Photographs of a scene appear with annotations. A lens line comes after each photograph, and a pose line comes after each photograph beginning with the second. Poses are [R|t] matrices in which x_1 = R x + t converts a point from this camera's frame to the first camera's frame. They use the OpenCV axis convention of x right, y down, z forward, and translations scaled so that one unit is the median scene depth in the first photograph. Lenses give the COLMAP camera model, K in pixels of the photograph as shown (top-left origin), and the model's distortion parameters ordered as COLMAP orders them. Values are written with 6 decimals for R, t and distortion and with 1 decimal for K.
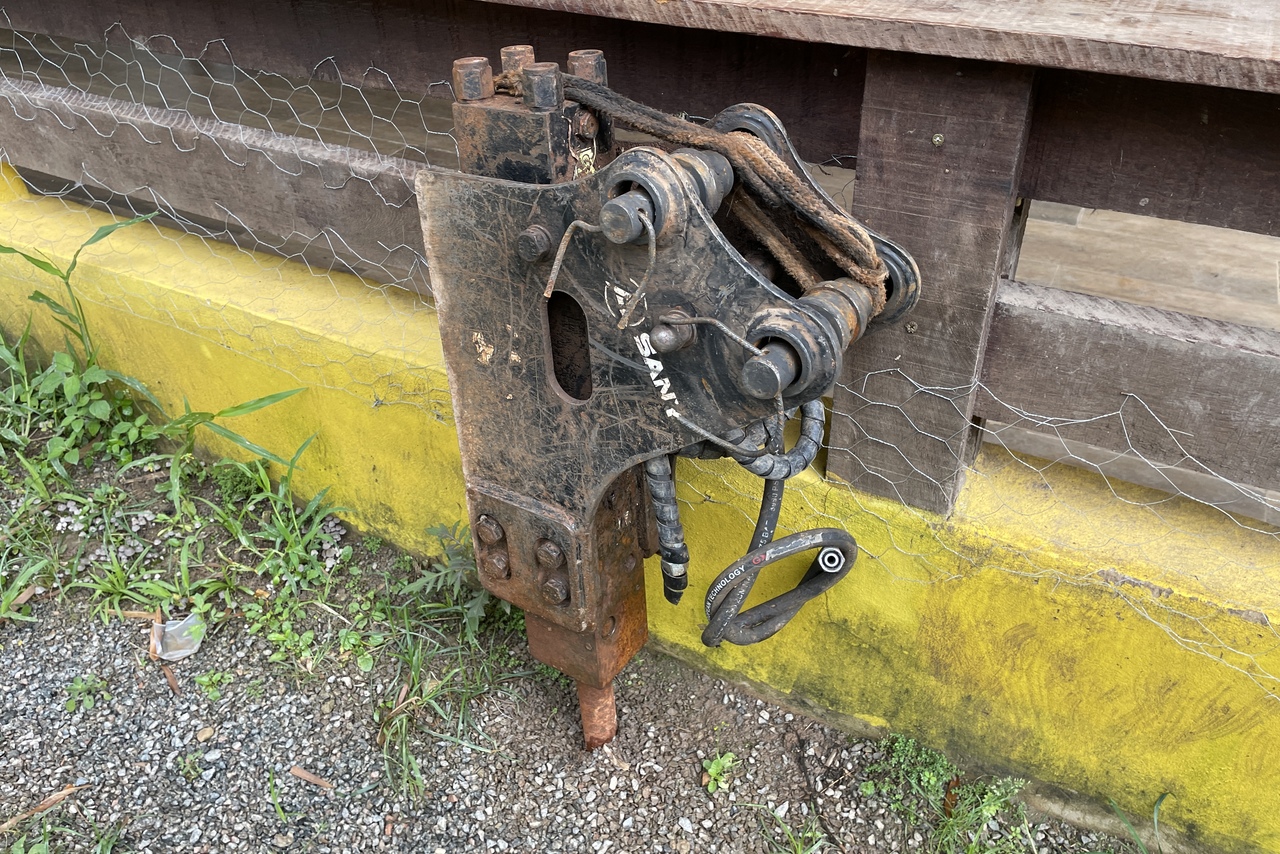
lens RADIAL K [[969.8, 0, 635.3], [0, 969.8, 421.7], [0, 0, 1]] dist [0.079078, -0.095554]
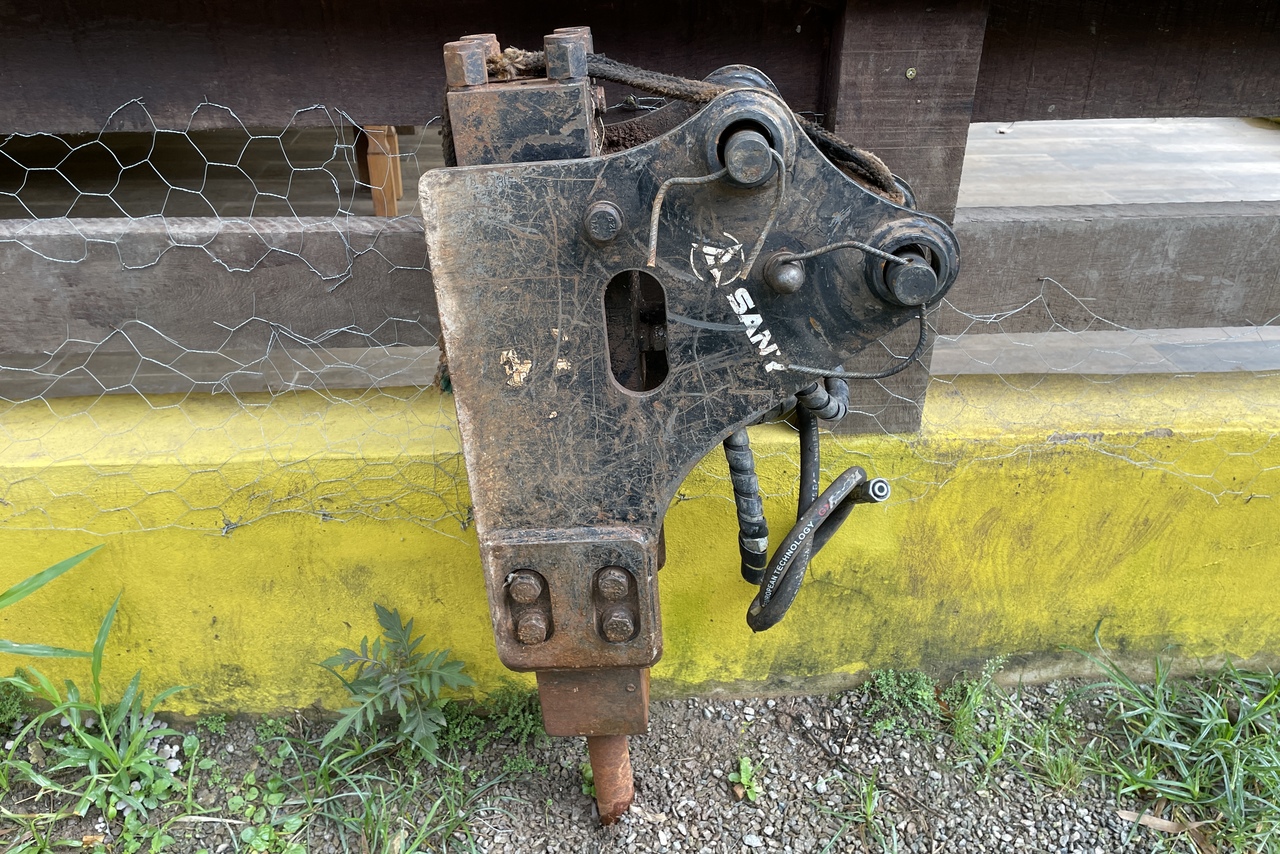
lens RADIAL K [[969.8, 0, 648.7], [0, 969.8, 416.6], [0, 0, 1]] dist [0.079078, -0.095554]
pose [[0.847803, -0.239155, 0.473324, -0.457078], [0.291254, 0.955862, -0.038719, 0.034319], [-0.443172, 0.170684, 0.880037, 0.172787]]
